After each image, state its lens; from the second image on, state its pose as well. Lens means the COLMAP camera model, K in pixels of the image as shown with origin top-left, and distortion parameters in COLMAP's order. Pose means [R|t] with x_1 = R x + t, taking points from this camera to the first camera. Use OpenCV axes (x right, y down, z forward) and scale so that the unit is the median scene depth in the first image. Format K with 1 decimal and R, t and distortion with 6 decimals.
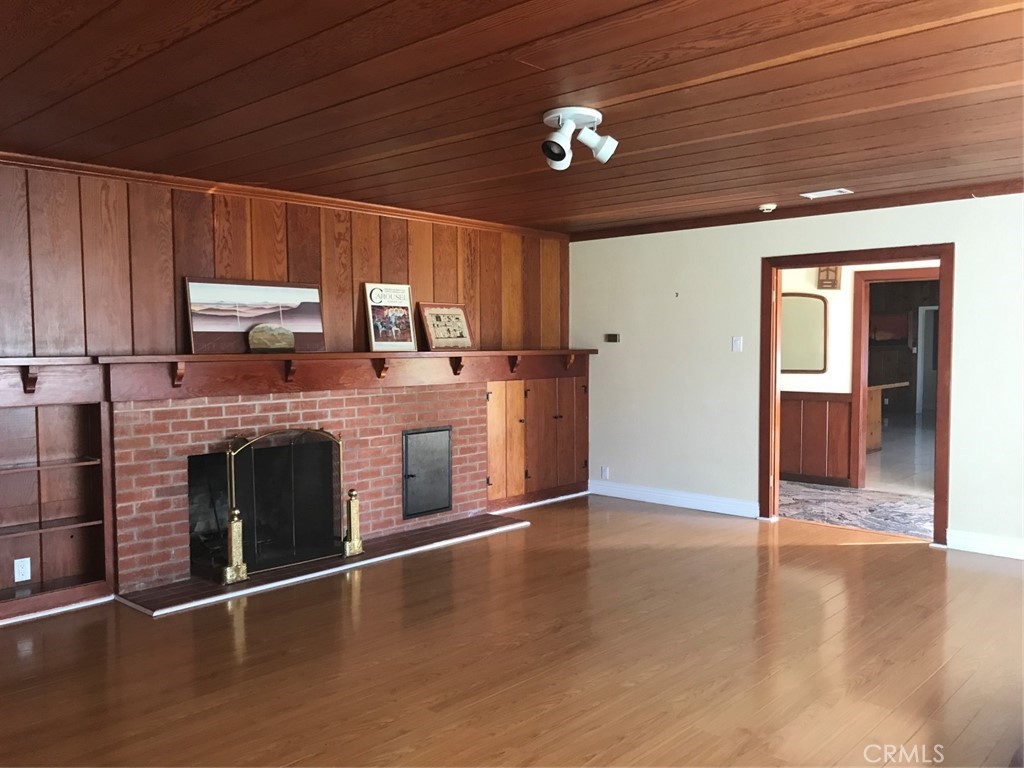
lens RADIAL K [[837.1, 0, 514.7], [0, 837.1, 386.2], [0, 0, 1]] dist [0.046758, -0.063363]
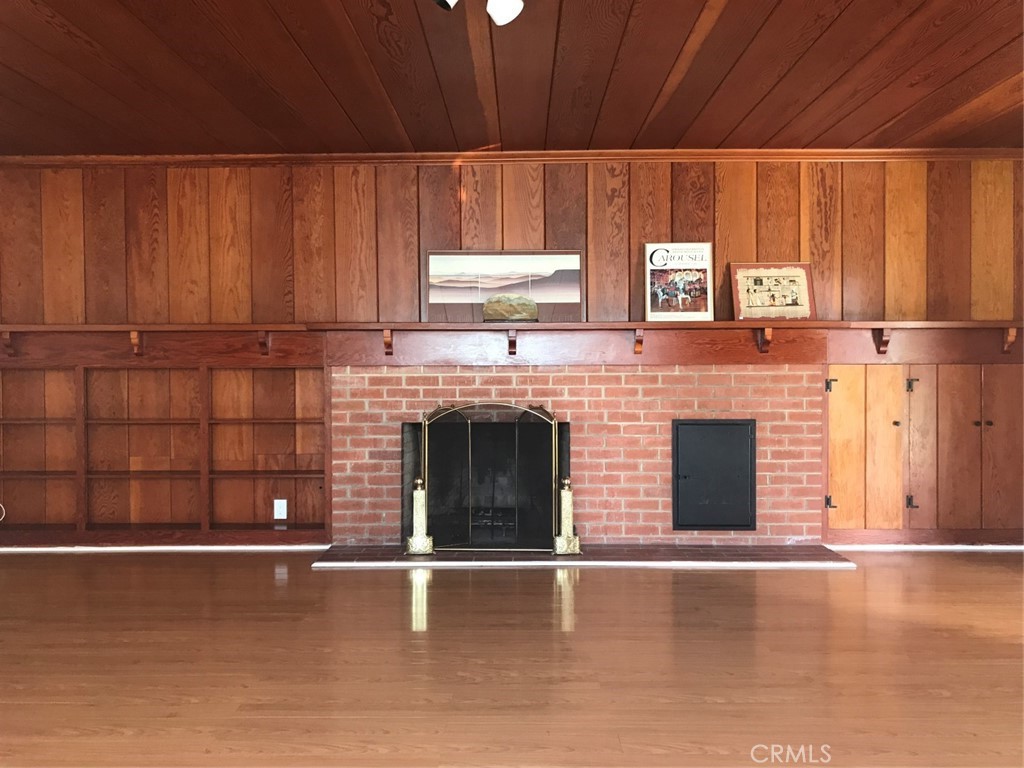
lens RADIAL K [[837.1, 0, 509.8], [0, 837.1, 384.8], [0, 0, 1]] dist [0.046758, -0.063363]
pose [[0.667980, 0.012255, -0.744078, 0.386568], [-0.038428, 0.999098, -0.018042, 0.042643], [0.743186, 0.040645, 0.667849, 0.357188]]
